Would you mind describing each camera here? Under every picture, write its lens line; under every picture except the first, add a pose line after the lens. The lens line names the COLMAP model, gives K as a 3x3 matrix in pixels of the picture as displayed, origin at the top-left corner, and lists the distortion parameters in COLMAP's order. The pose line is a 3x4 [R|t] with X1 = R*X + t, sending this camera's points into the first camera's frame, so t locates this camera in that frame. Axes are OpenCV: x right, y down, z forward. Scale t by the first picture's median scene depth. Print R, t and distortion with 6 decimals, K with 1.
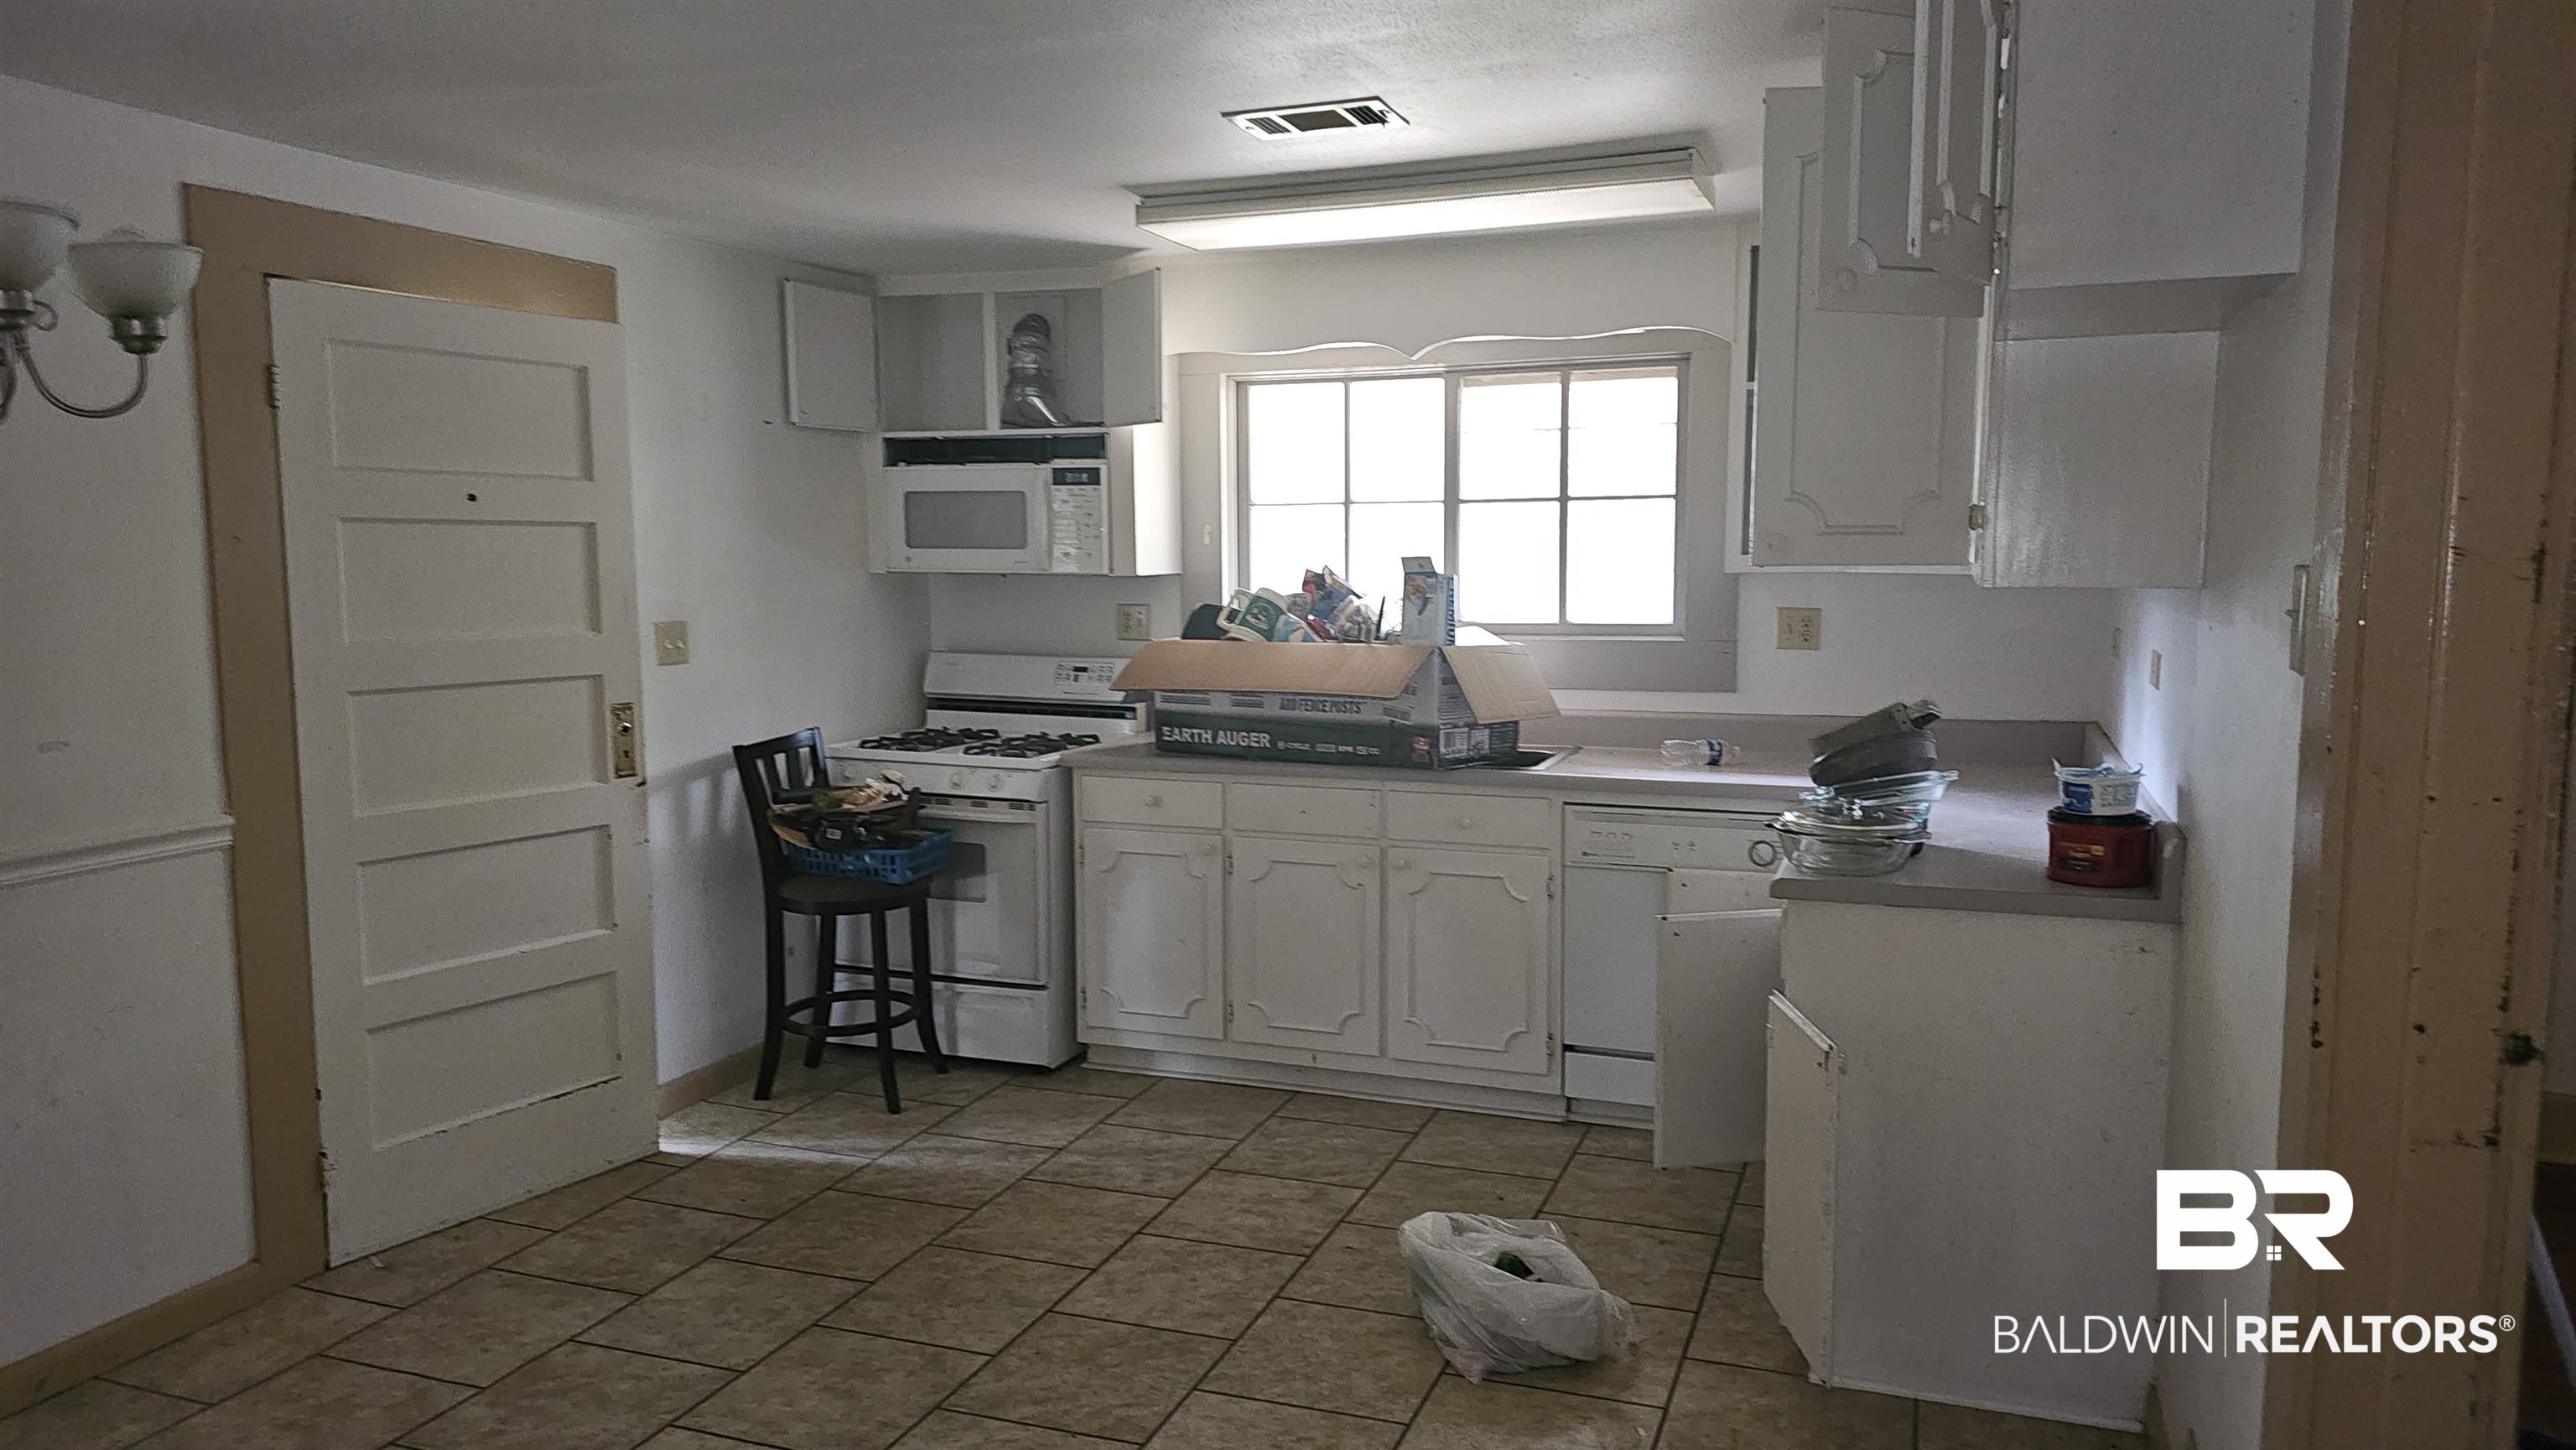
lens RADIAL K [[1703.0, 0, 1288.0], [0, 1703.0, 725.0], [0, 0, 1]] dist [0.078466, -0.097423]
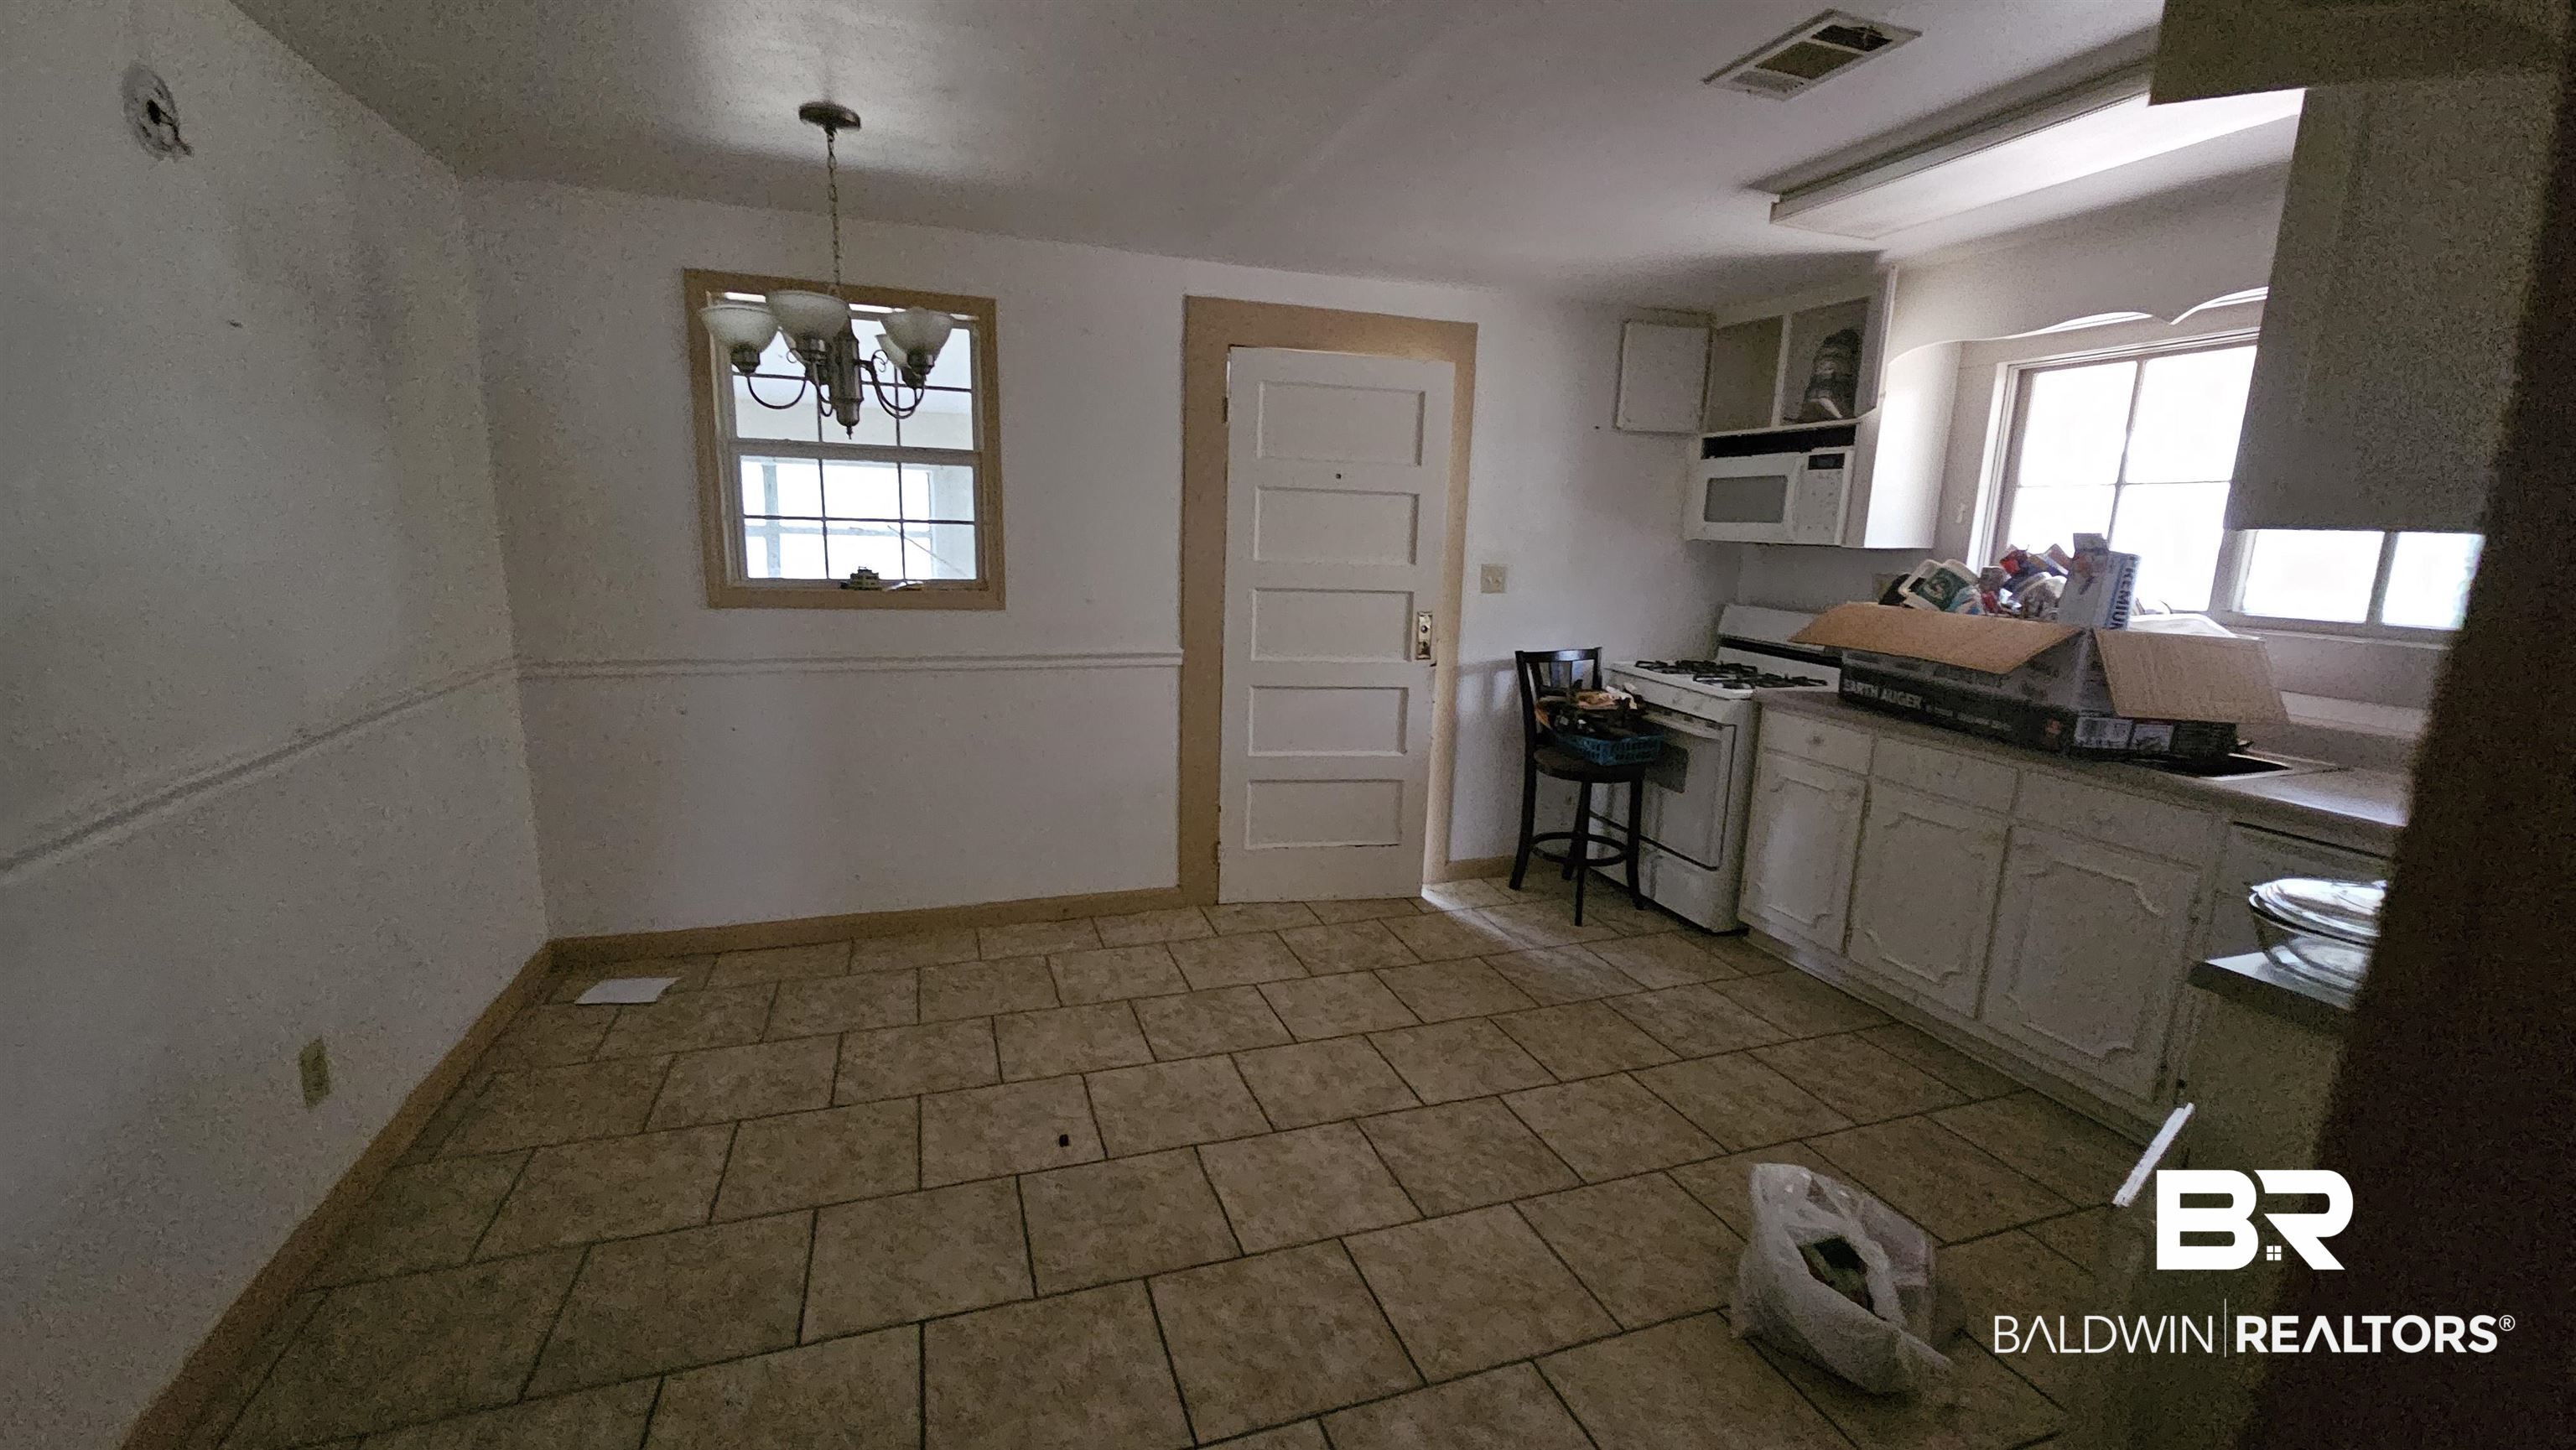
lens RADIAL K [[1040.5, 0, 1288.0], [0, 1040.5, 725.0], [0, 0, 1]] dist [-0.000638, 0.000036]
pose [[0.645164, 0.168375, -0.745261, 0.224099], [-0.113580, 0.985713, 0.124374, -0.013509], [0.755555, 0.004405, 0.655070, 0.264364]]
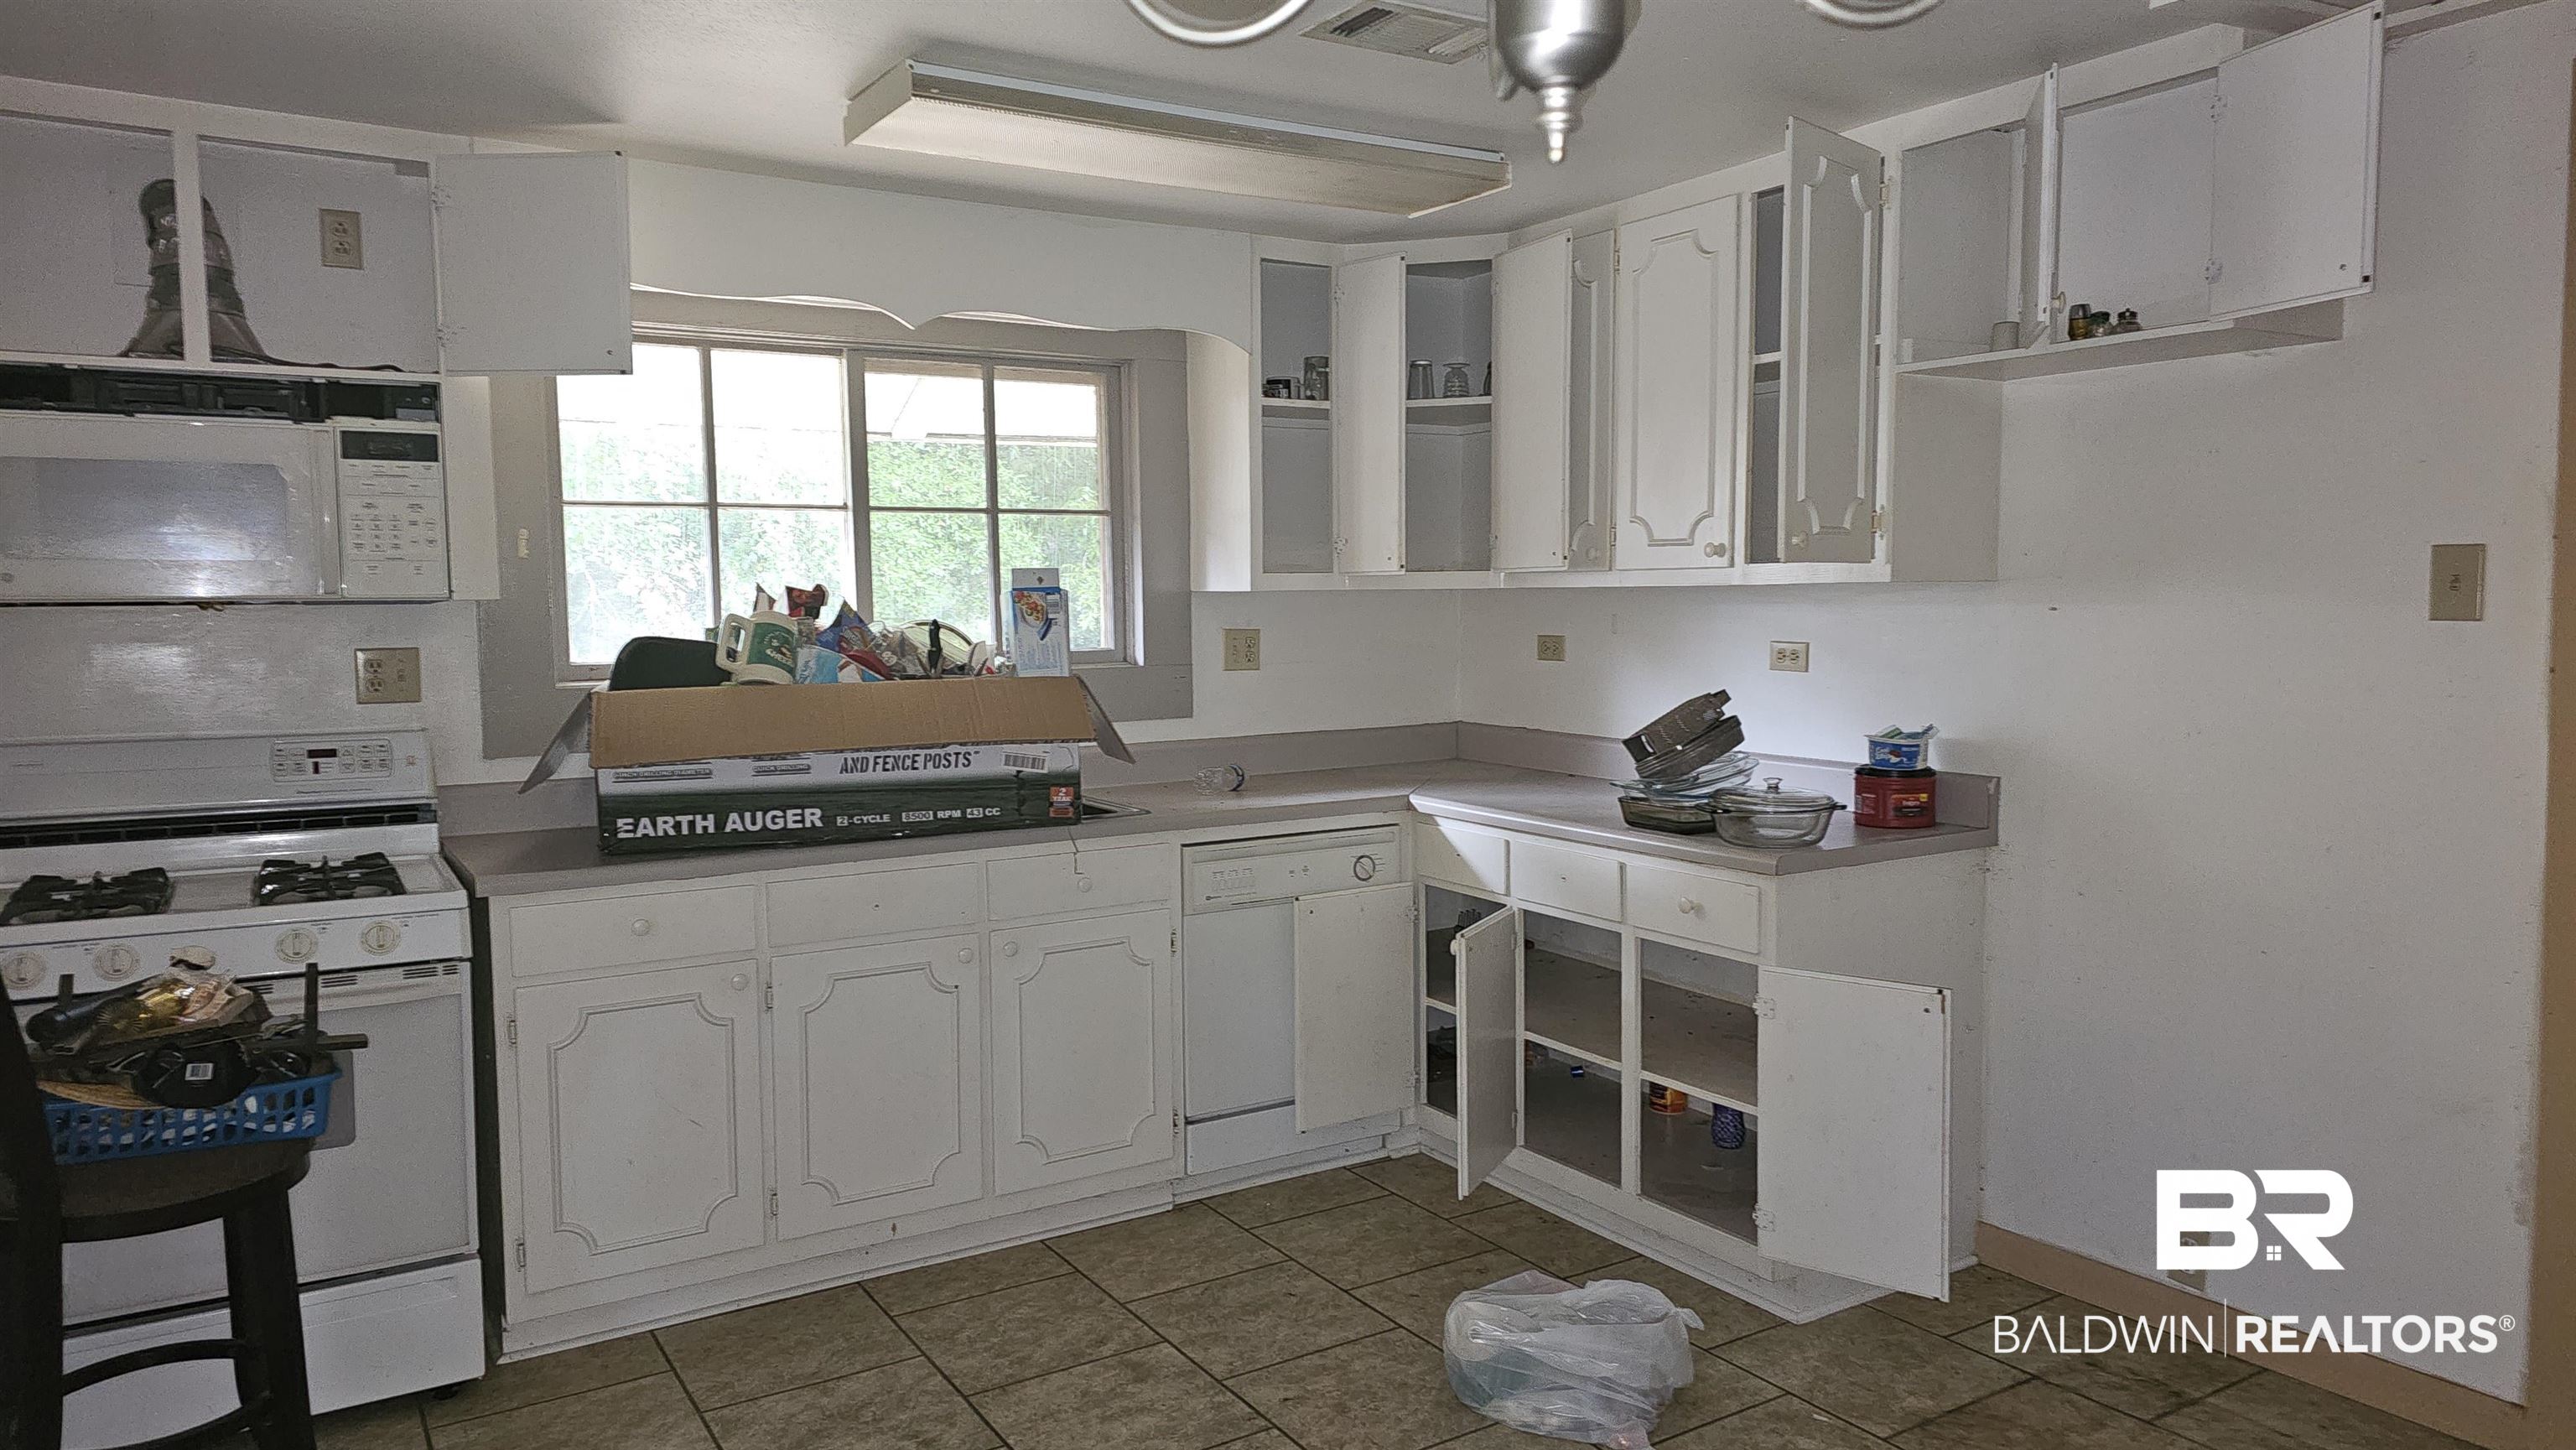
lens RADIAL K [[1718.0, 0, 1288.0], [0, 1718.0, 725.0], [0, 0, 1]] dist [0.076474, -0.103658]
pose [[0.605836, -0.063321, 0.793065, -0.480958], [0.091919, 0.995723, 0.009283, -0.019110], [-0.790261, 0.067274, 0.609066, 0.378729]]
